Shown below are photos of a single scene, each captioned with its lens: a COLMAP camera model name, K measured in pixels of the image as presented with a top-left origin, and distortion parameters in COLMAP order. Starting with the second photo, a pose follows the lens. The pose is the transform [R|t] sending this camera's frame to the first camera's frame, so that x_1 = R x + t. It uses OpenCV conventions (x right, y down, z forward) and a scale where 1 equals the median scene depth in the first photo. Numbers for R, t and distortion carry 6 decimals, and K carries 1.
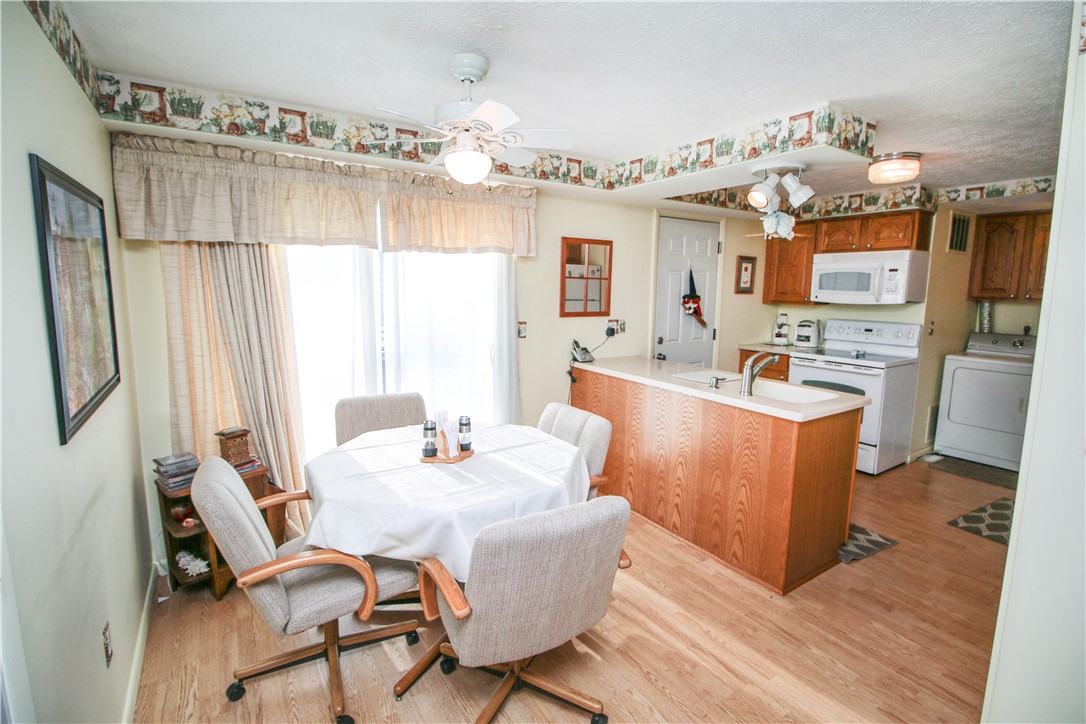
lens RADIAL K [[506.4, 0, 543.9], [0, 506.4, 355.8], [0, 0, 1]] dist [0.003011, -0.014314]
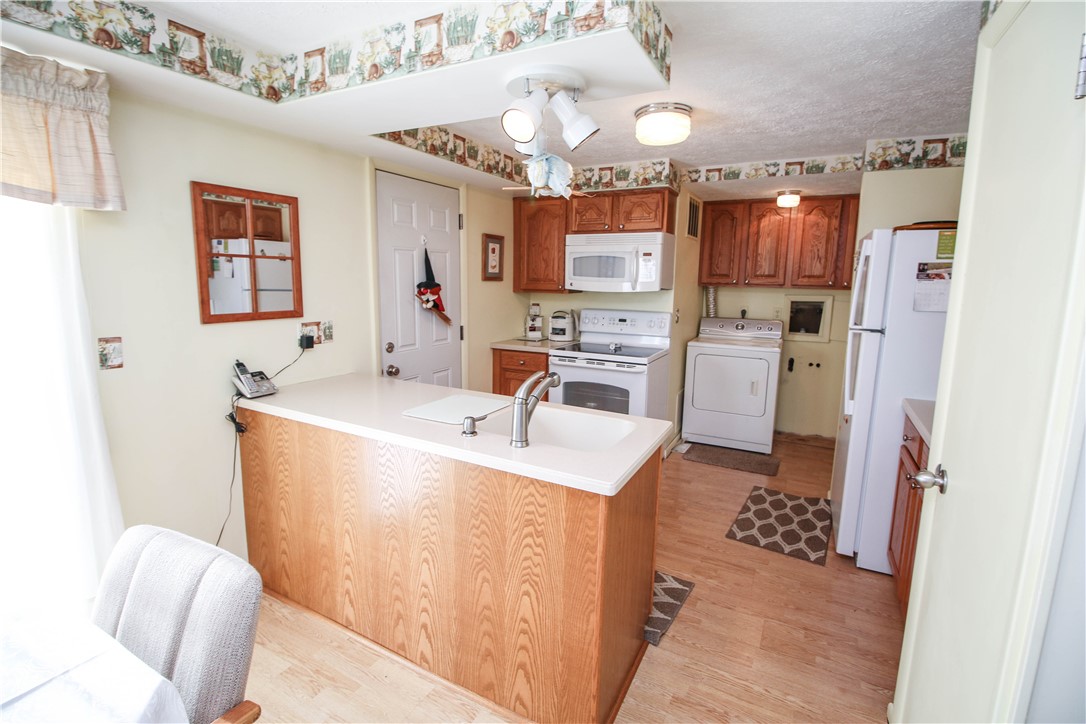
lens RADIAL K [[506.4, 0, 543.9], [0, 506.4, 355.8], [0, 0, 1]] dist [0.003011, -0.014314]
pose [[0.881653, -0.072371, 0.466315, 0.097618], [0.059696, 0.997336, 0.041918, -0.039316], [-0.468107, -0.009120, 0.883625, 0.299387]]
